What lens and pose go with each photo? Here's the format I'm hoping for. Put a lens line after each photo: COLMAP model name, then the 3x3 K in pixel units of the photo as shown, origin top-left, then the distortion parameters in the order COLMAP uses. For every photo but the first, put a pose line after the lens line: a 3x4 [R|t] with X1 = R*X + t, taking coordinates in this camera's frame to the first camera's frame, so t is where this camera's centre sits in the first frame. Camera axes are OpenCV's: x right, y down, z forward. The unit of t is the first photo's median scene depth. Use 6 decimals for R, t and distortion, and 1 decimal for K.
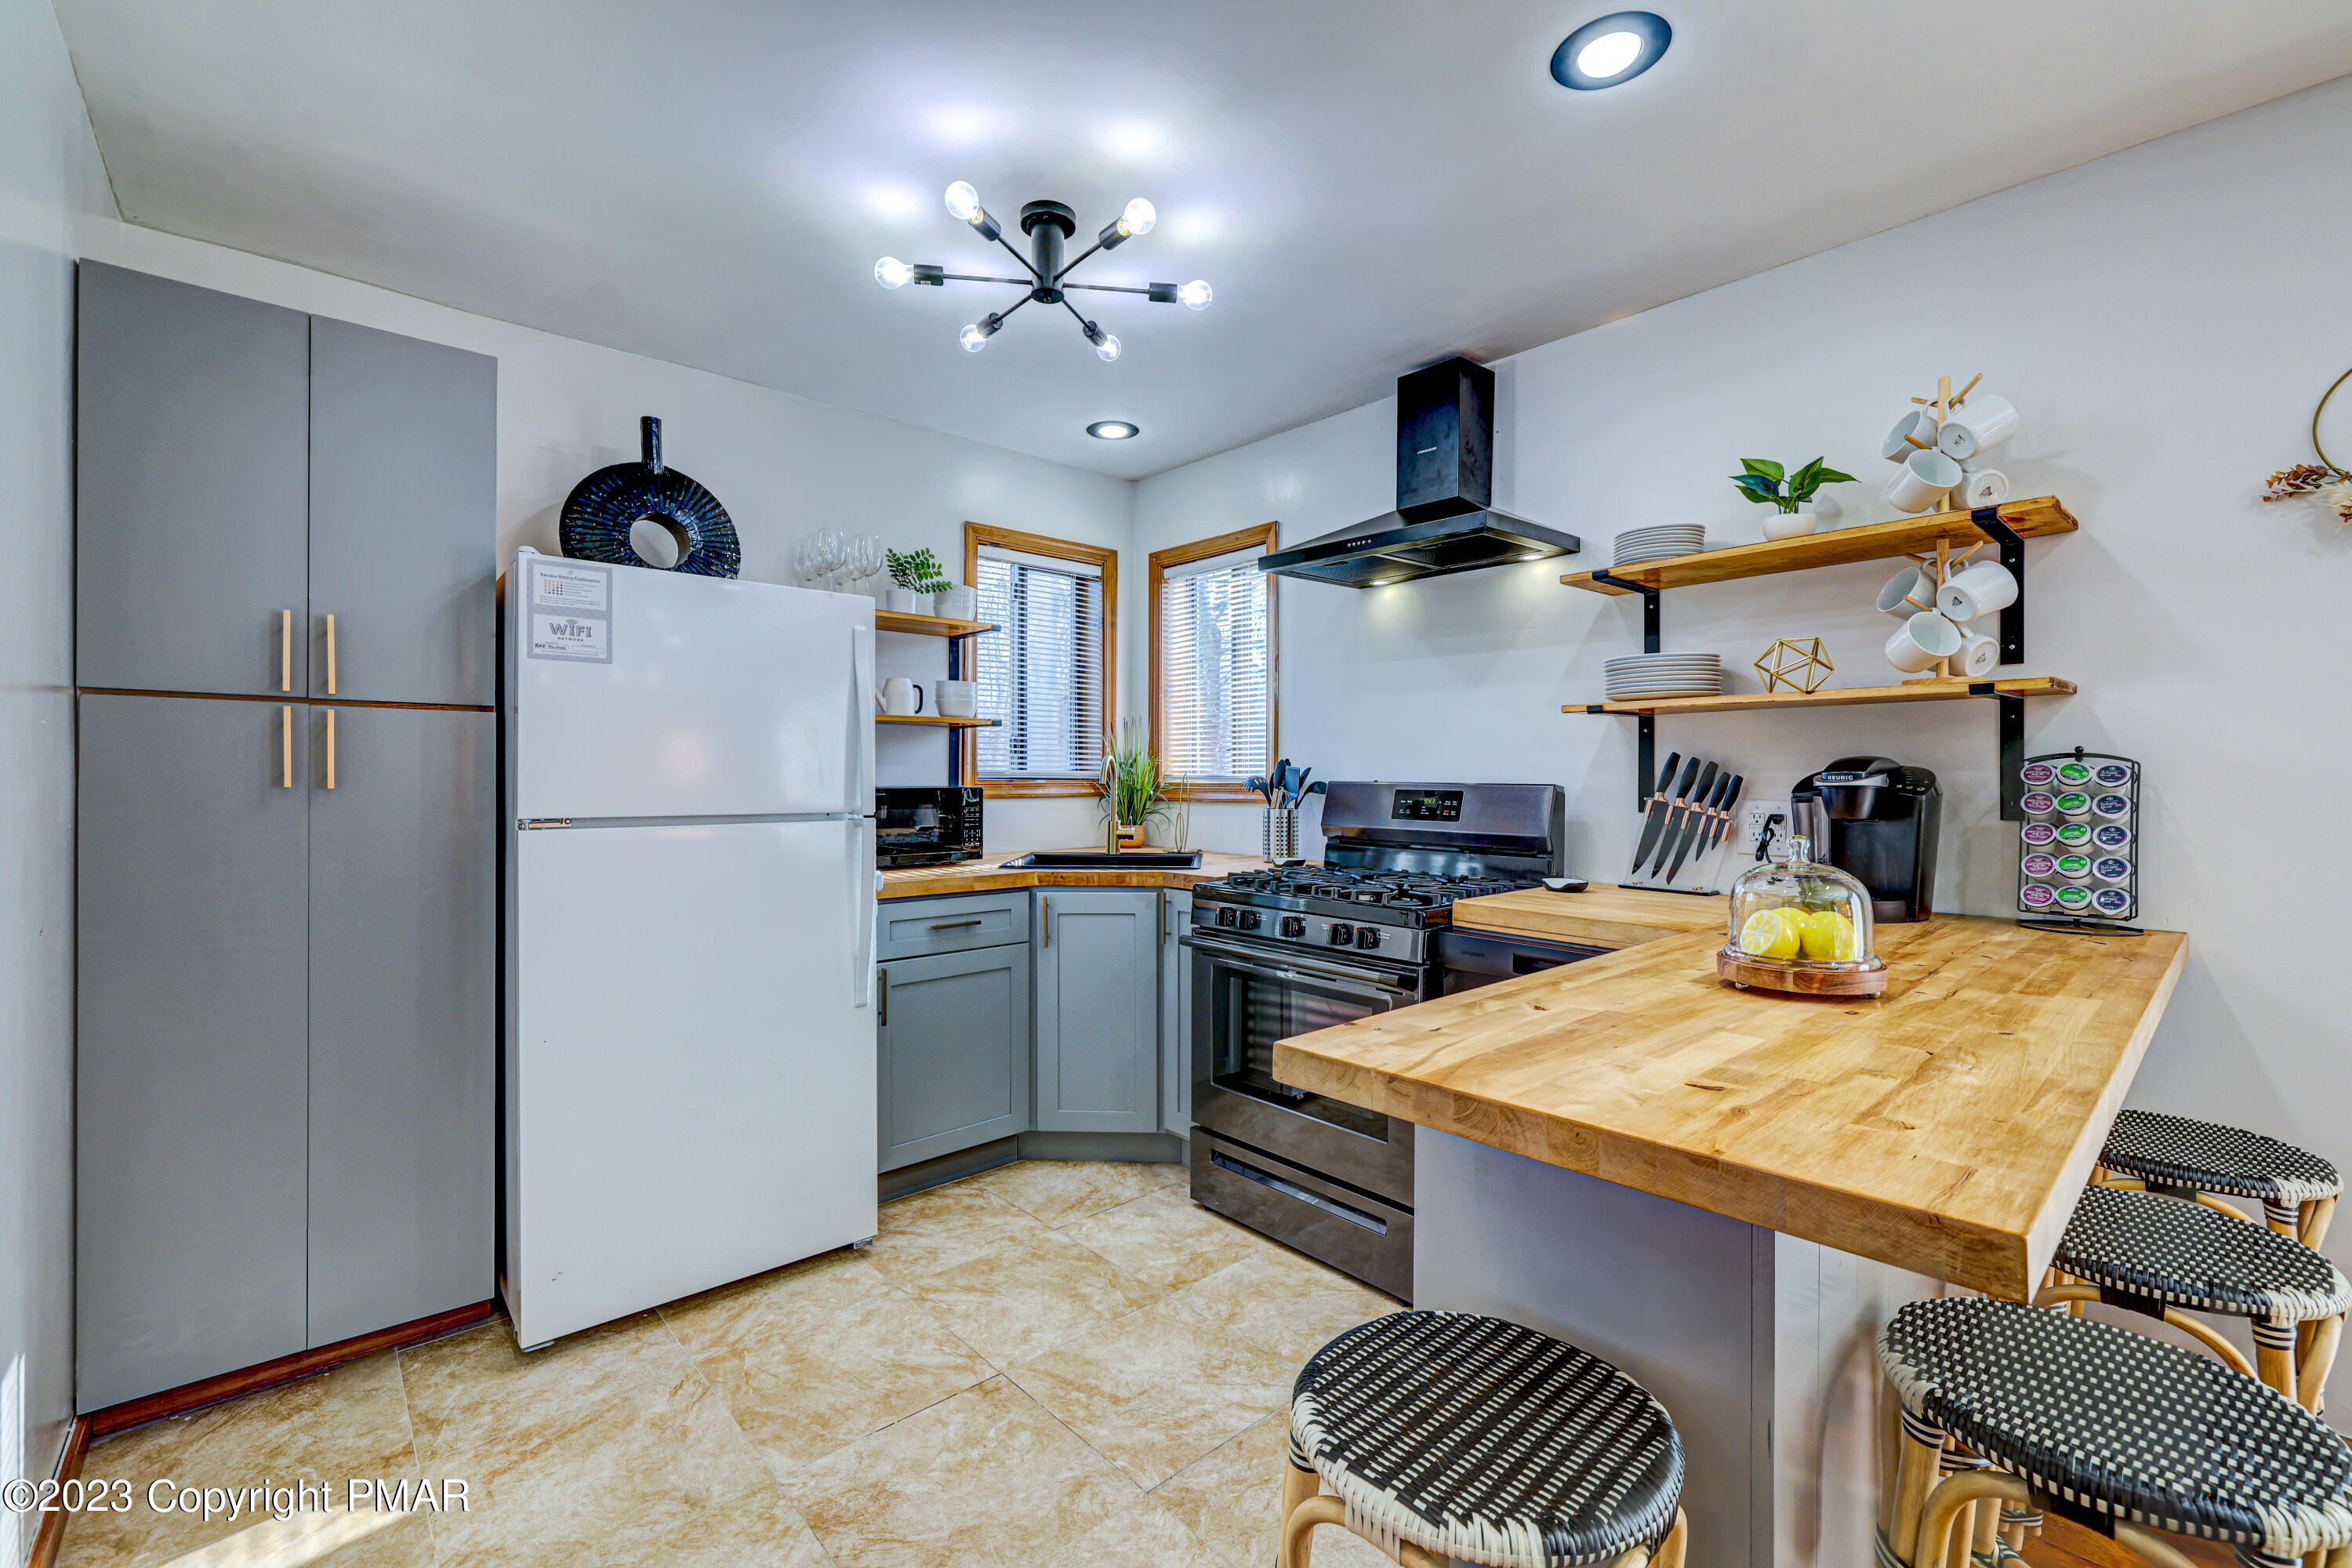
lens RADIAL K [[995.0, 0, 1155.4], [0, 995.0, 769.0], [0, 0, 1]] dist [0.003553, -0.002036]
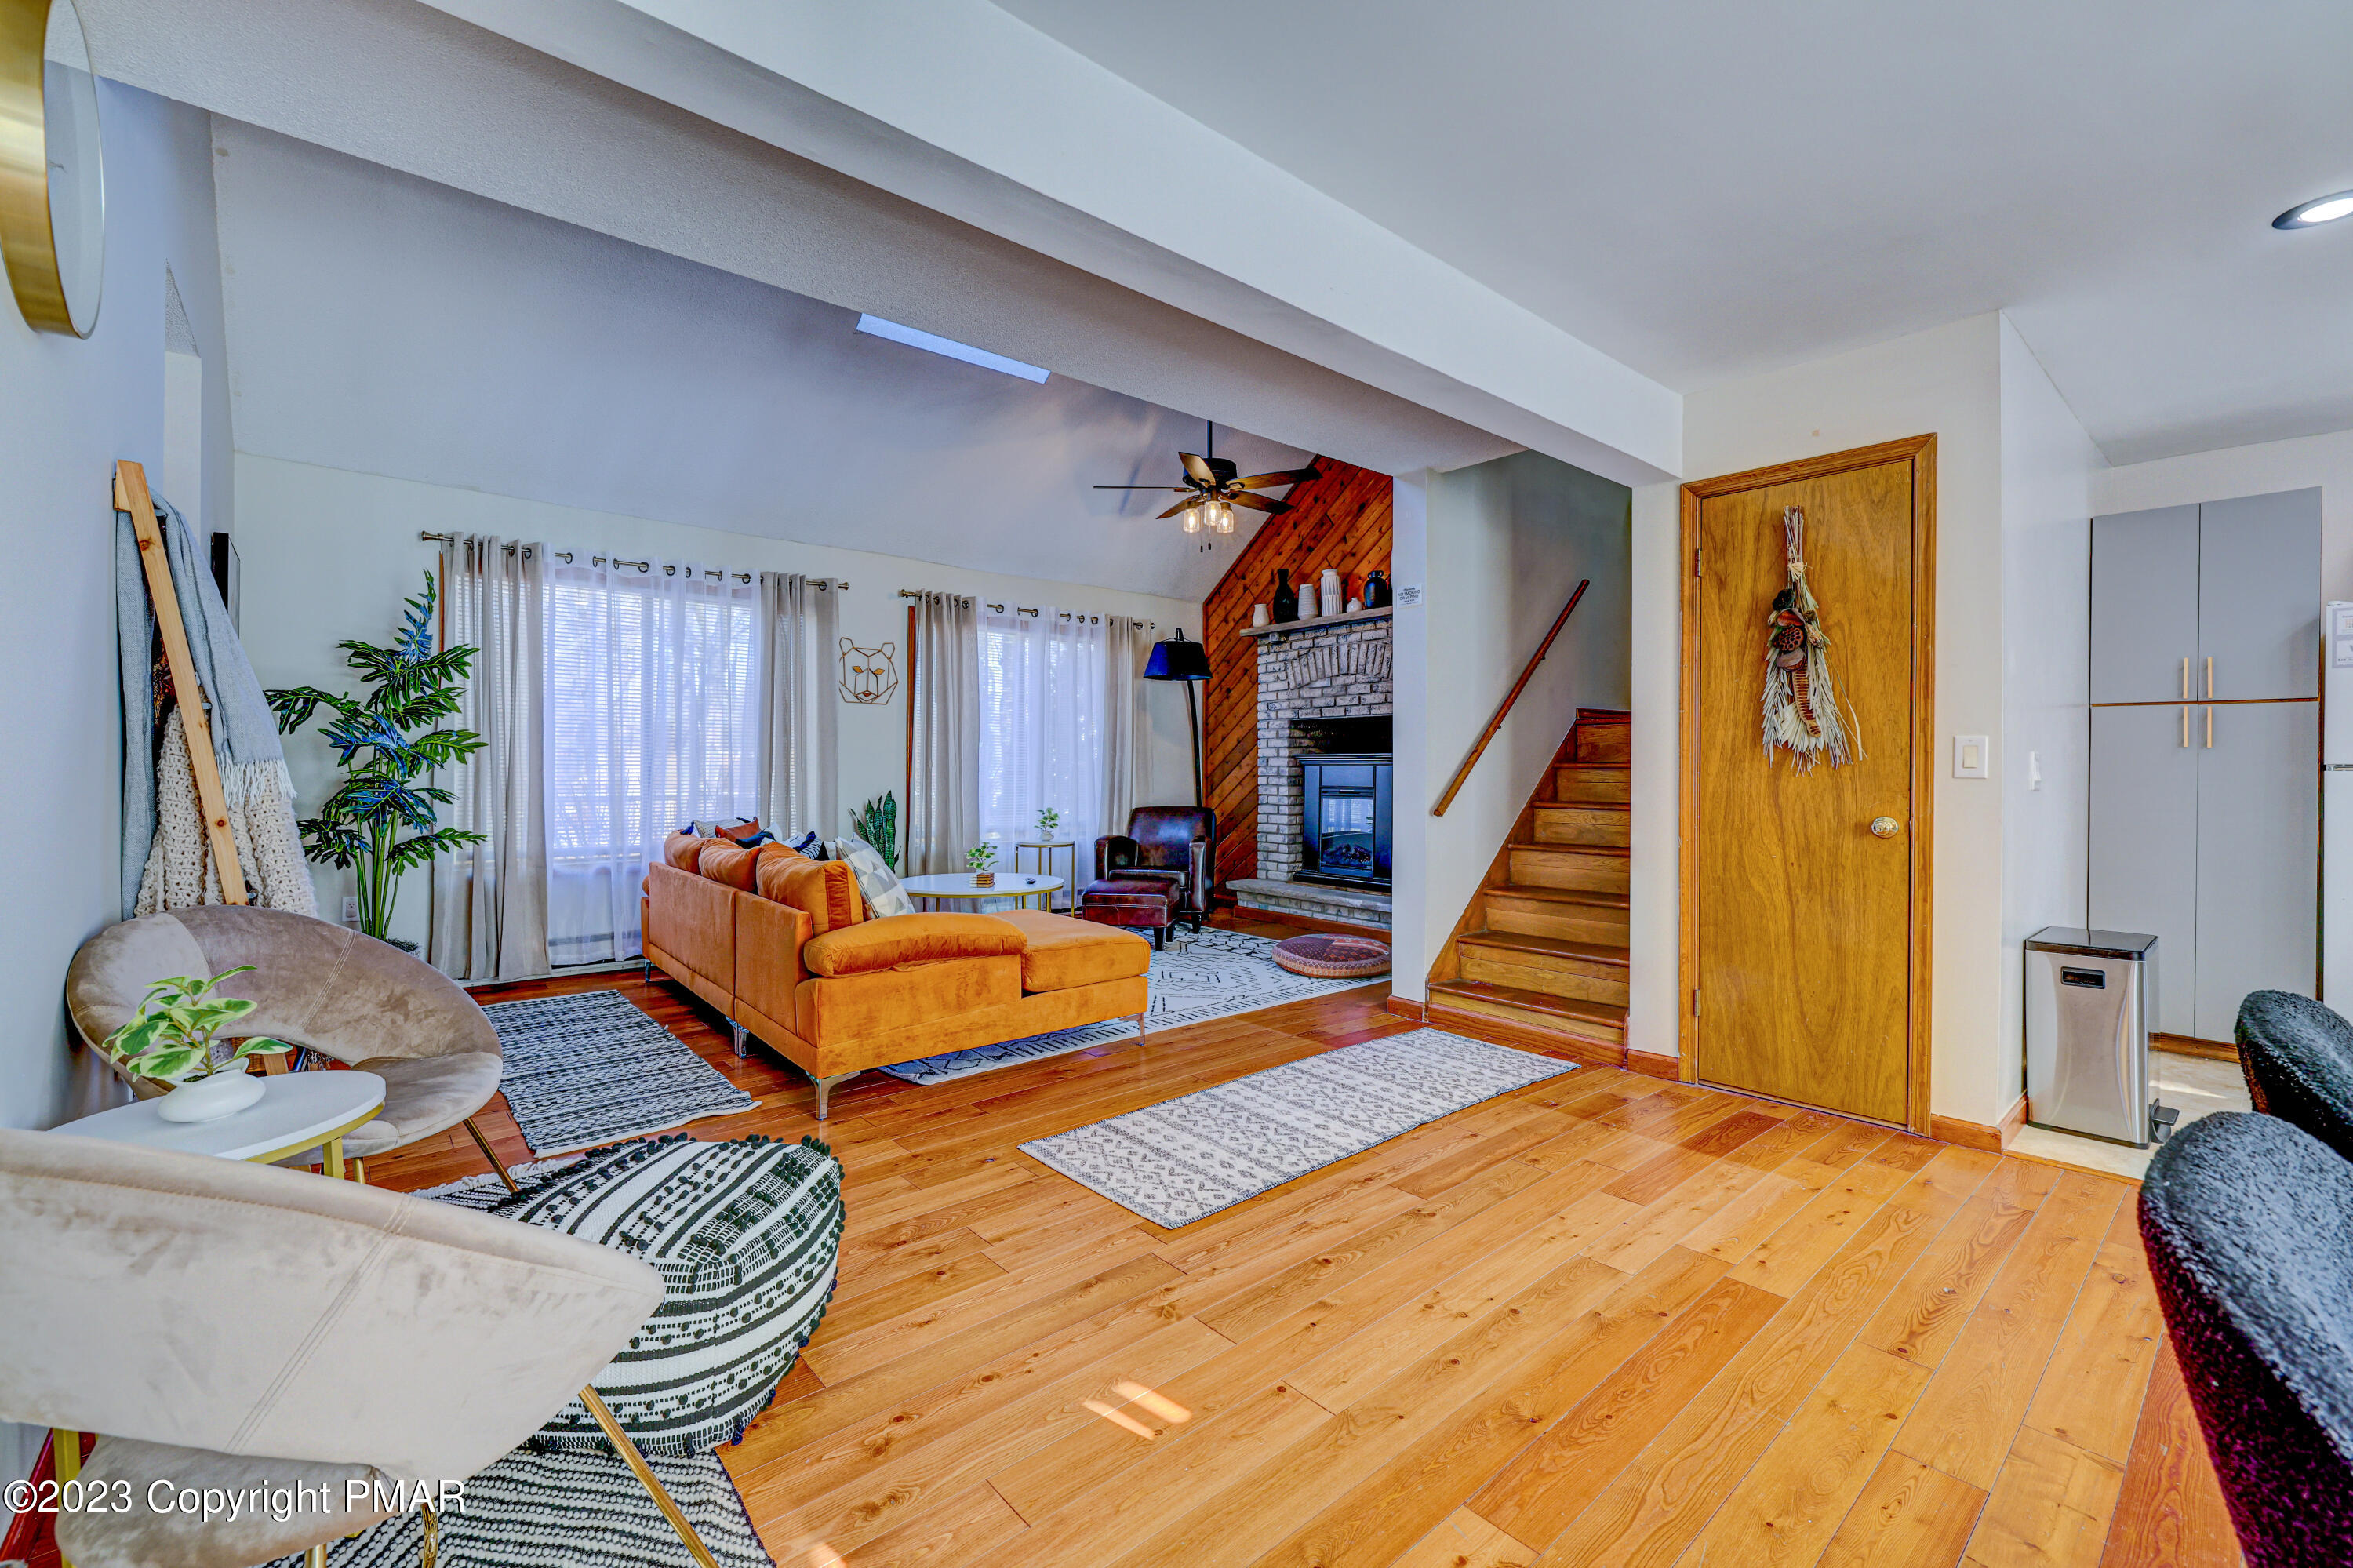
lens RADIAL K [[995.5, 0, 1172.8], [0, 995.5, 769.2], [0, 0, 1]] dist [0.003553, -0.002036]
pose [[0.005815, 0.001757, -0.999982, 0.711055], [-0.000254, 0.999998, 0.001756, 0.038272], [0.999983, 0.000244, 0.005816, -0.659847]]
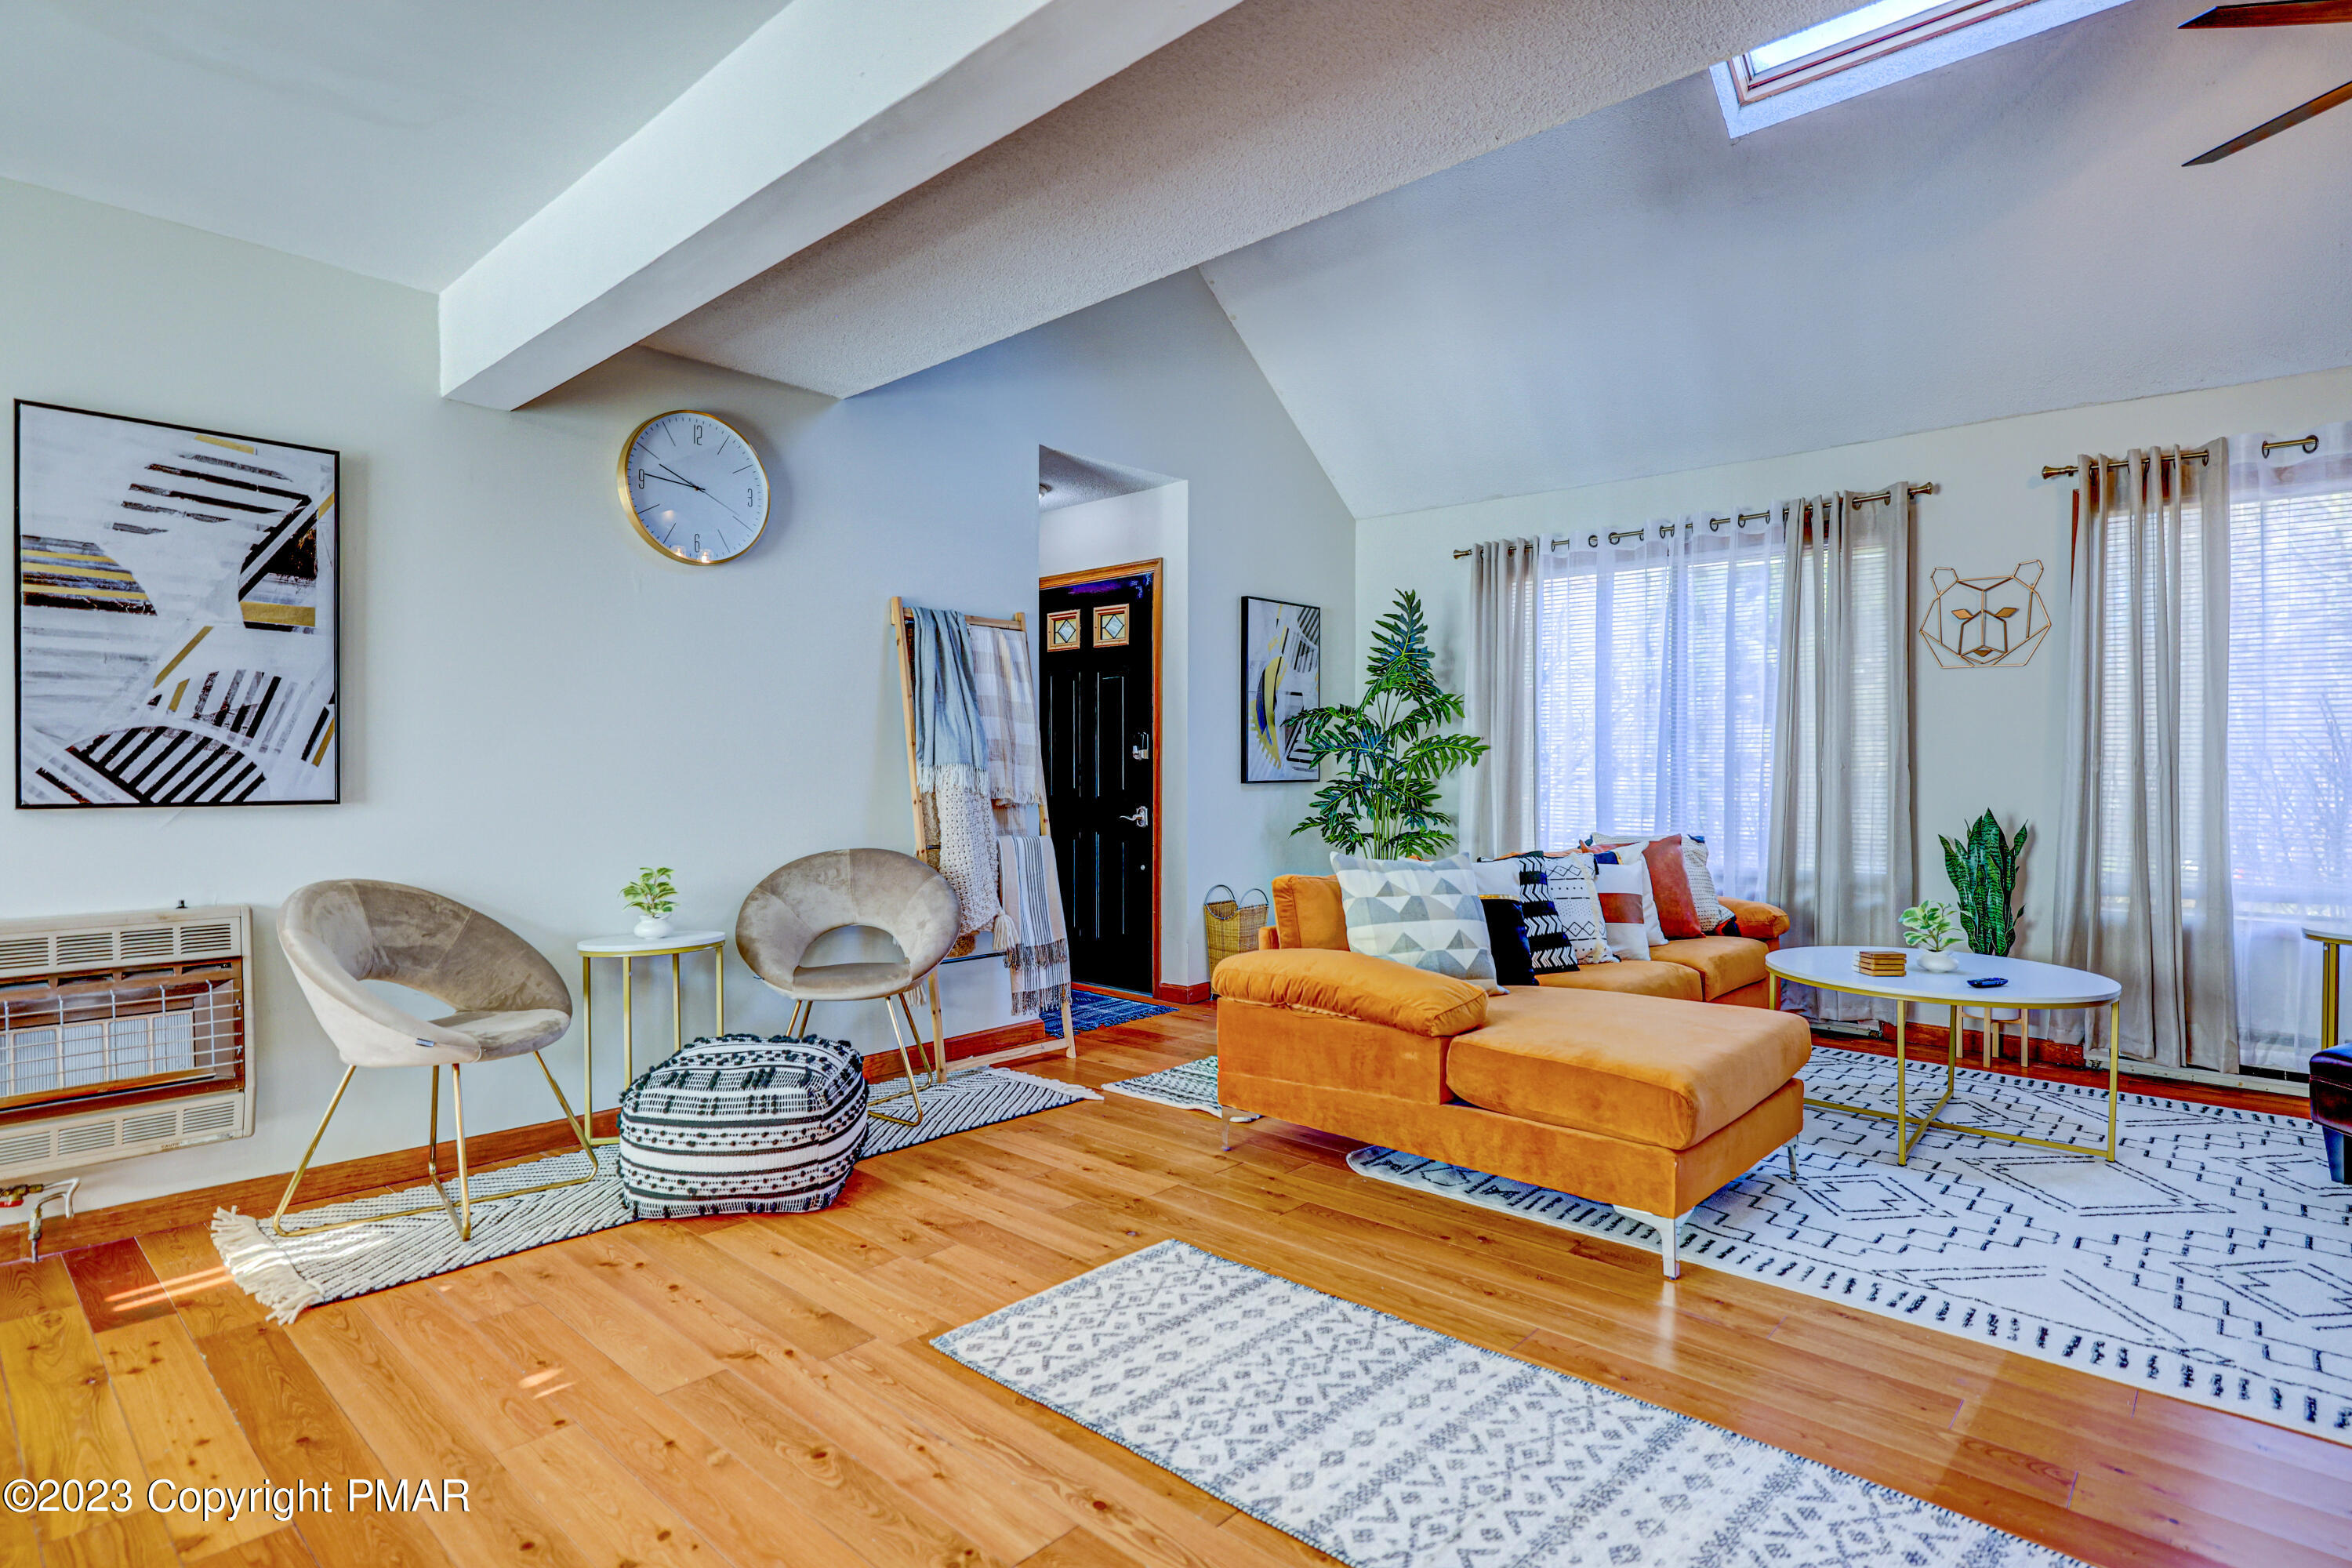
lens RADIAL K [[1197.0, 0, 1177.1], [0, 1197.0, 766.0], [0, 0, 1]] dist [-0.006820, 0.002887]
pose [[-0.993039, -0.001529, -0.117775, -0.142654], [-0.001153, 0.999994, -0.003262, 0.039548], [0.117779, -0.003104, -0.993035, 0.115702]]
